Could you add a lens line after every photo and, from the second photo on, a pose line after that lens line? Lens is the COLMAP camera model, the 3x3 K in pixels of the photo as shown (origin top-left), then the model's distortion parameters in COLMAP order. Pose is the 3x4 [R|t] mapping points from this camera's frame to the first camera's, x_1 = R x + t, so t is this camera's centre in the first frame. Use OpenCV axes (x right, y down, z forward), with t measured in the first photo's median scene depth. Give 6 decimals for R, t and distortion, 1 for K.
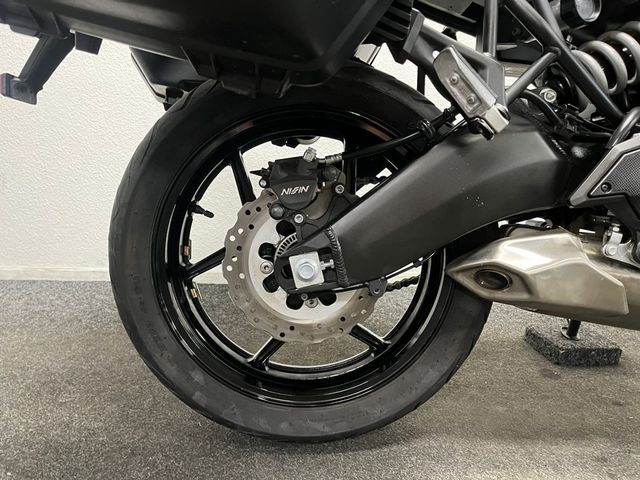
lens RADIAL K [[488.1, 0, 320.0], [0, 488.1, 240.0], [0, 0, 1]] dist [0.064003, -0.091720]
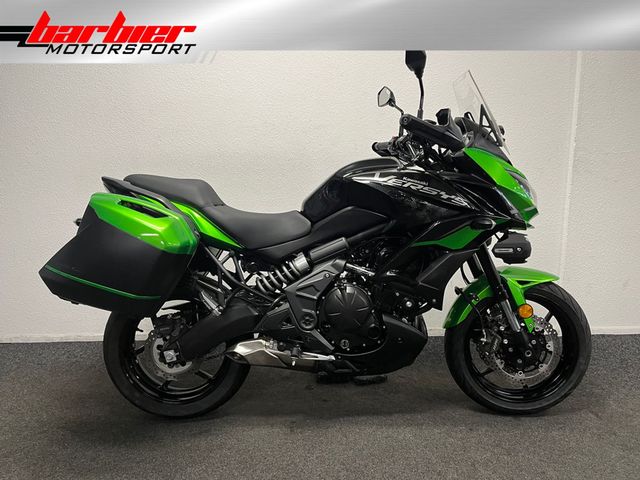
lens RADIAL K [[488.1, 0, 320.0], [0, 488.1, 240.0], [0, 0, 1]] dist [0.064003, -0.091720]
pose [[0.998748, -0.035679, -0.035063, 0.868441], [0.034730, 0.999024, -0.027310, -0.451347], [0.036003, 0.026059, 0.999012, -1.661580]]
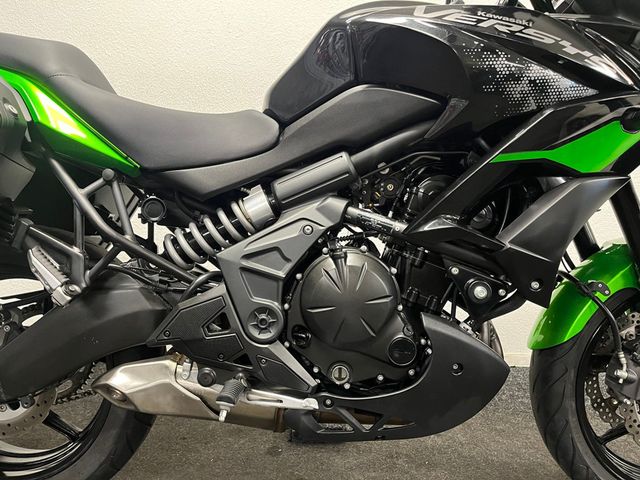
lens RADIAL K [[488.1, 0, 320.0], [0, 488.1, 240.0], [0, 0, 1]] dist [0.064003, -0.091720]
pose [[0.999598, -0.007692, -0.027306, 0.874187], [0.005381, 0.996476, -0.083701, -0.210419], [0.027854, 0.083520, 0.996117, -0.360925]]
